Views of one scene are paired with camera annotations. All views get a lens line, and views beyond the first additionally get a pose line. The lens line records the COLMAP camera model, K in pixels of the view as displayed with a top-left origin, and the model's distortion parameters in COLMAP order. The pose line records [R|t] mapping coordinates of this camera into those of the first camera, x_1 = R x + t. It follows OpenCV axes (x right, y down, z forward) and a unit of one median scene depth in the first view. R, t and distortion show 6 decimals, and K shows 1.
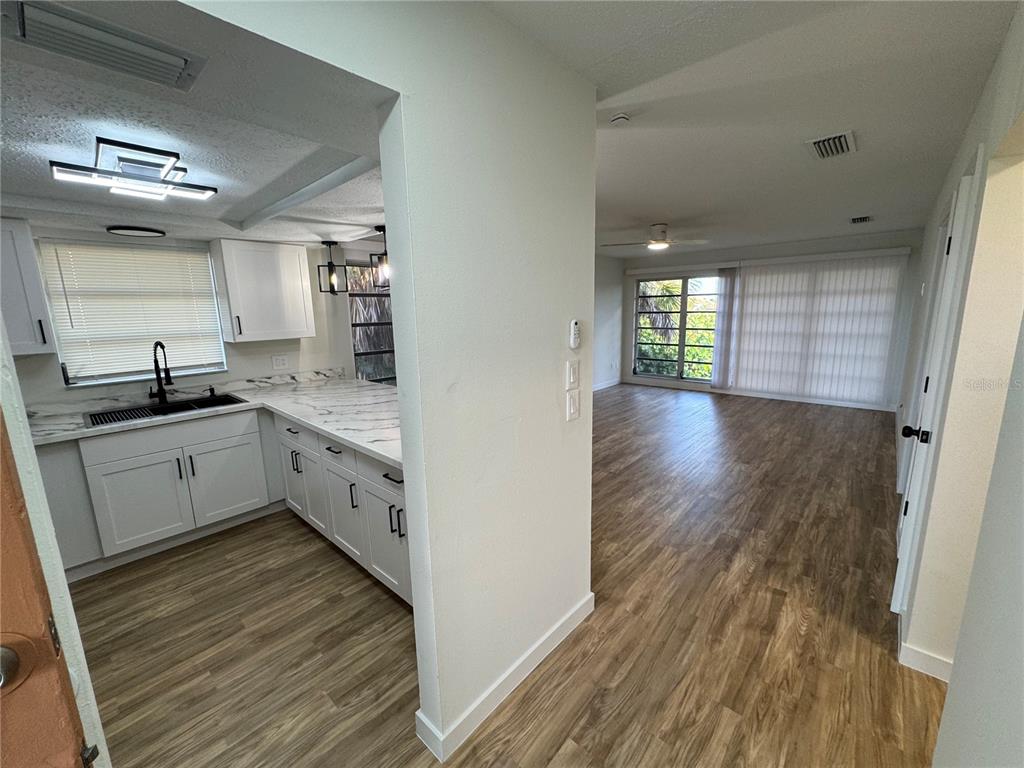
lens RADIAL K [[409.7, 0, 512.8], [0, 409.7, 383.5], [0, 0, 1]] dist [-0.003634, 0.000273]
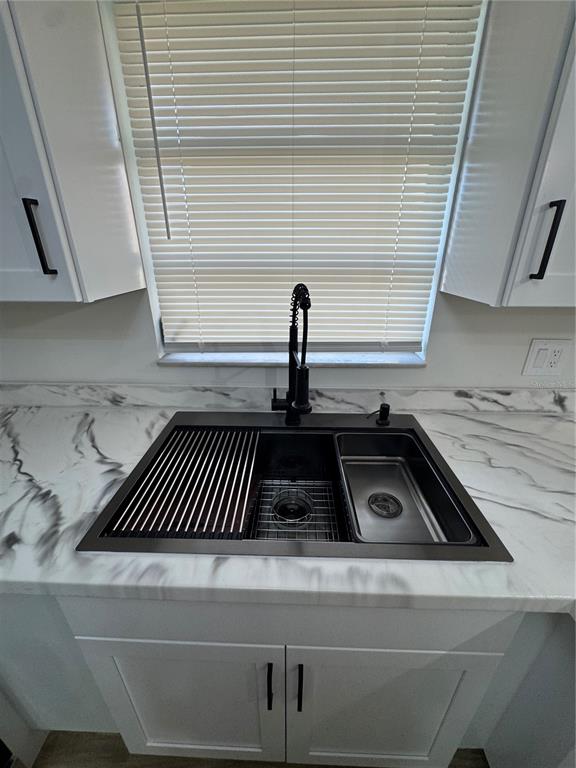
lens RADIAL K [[307.3, 0, 285.5], [0, 307.3, 384.1], [0, 0, 1]] dist [-0.003634, 0.000273]
pose [[0.648156, 0.324996, -0.688674, -0.663370], [-0.150488, 0.941186, 0.302526, -0.099473], [0.746490, -0.092447, 0.658943, 0.804598]]
